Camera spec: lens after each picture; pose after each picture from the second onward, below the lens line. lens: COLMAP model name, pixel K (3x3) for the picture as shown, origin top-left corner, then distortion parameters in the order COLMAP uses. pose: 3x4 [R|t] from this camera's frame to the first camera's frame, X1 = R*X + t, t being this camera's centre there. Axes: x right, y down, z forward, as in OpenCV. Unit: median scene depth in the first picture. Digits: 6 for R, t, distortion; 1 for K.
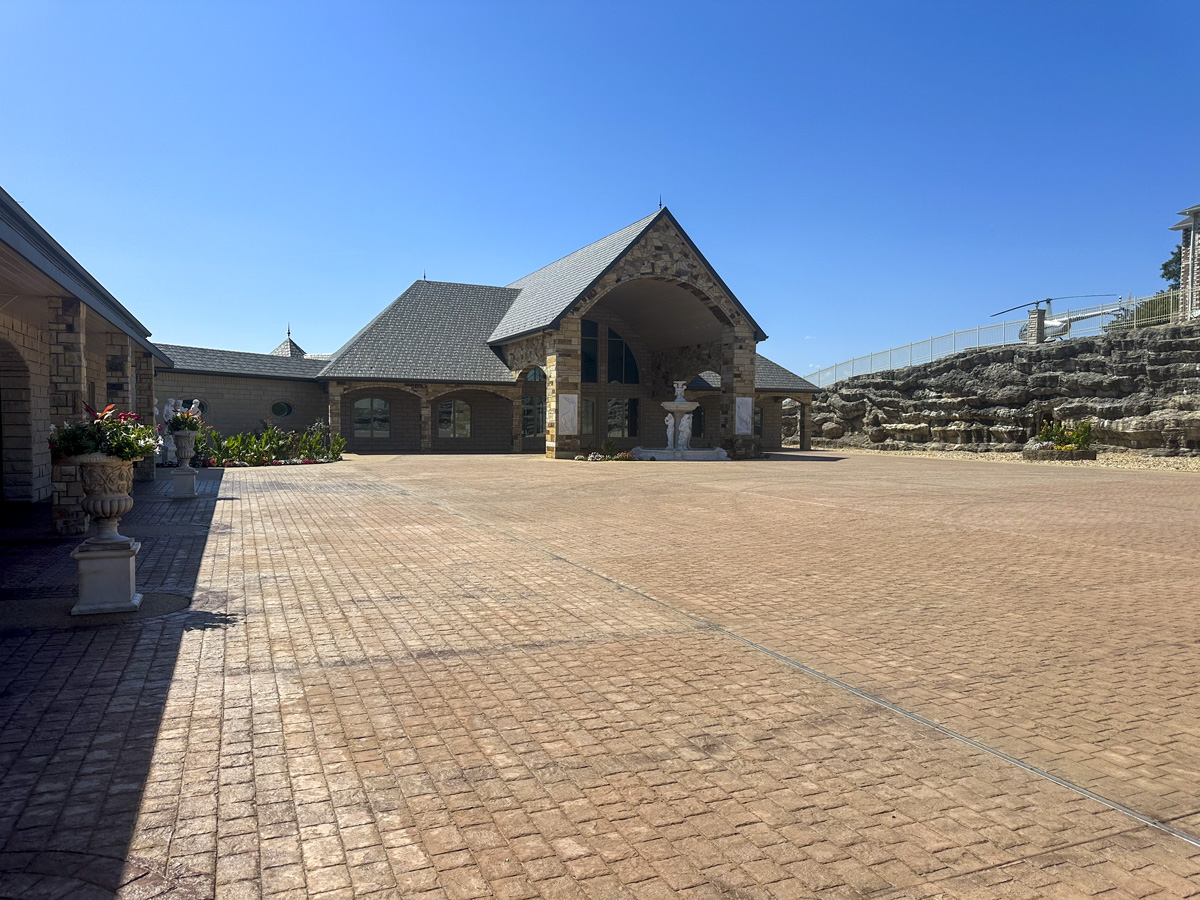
lens RADIAL K [[844.3, 0, 597.2], [0, 844.3, 443.8], [0, 0, 1]] dist [0.121440, -0.202240]
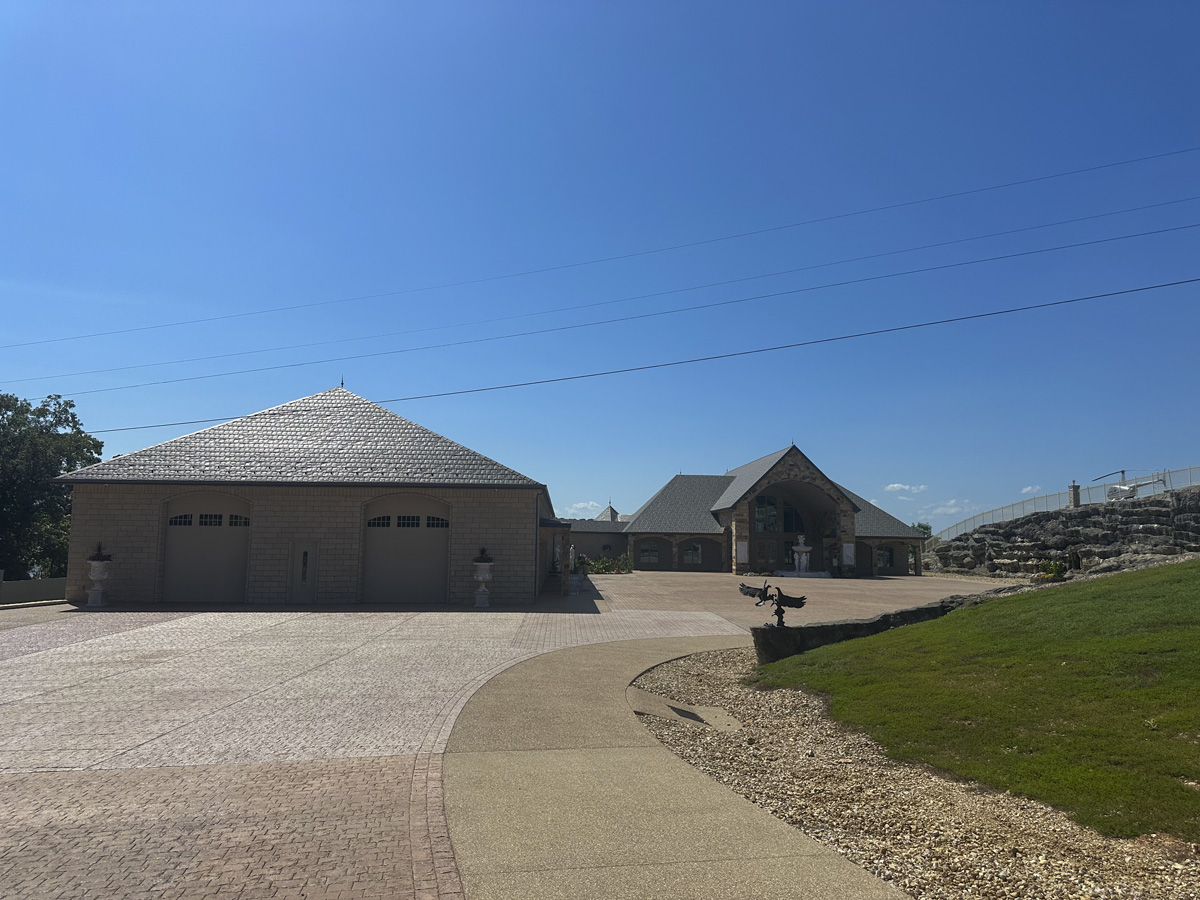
lens RADIAL K [[844.3, 0, 597.2], [0, 844.3, 443.8], [0, 0, 1]] dist [0.121440, -0.202240]
pose [[0.936902, -0.035314, -0.347803, 0.289956], [-0.015869, 0.989563, -0.143223, 0.002992], [0.349231, 0.139706, 0.926563, -0.823653]]
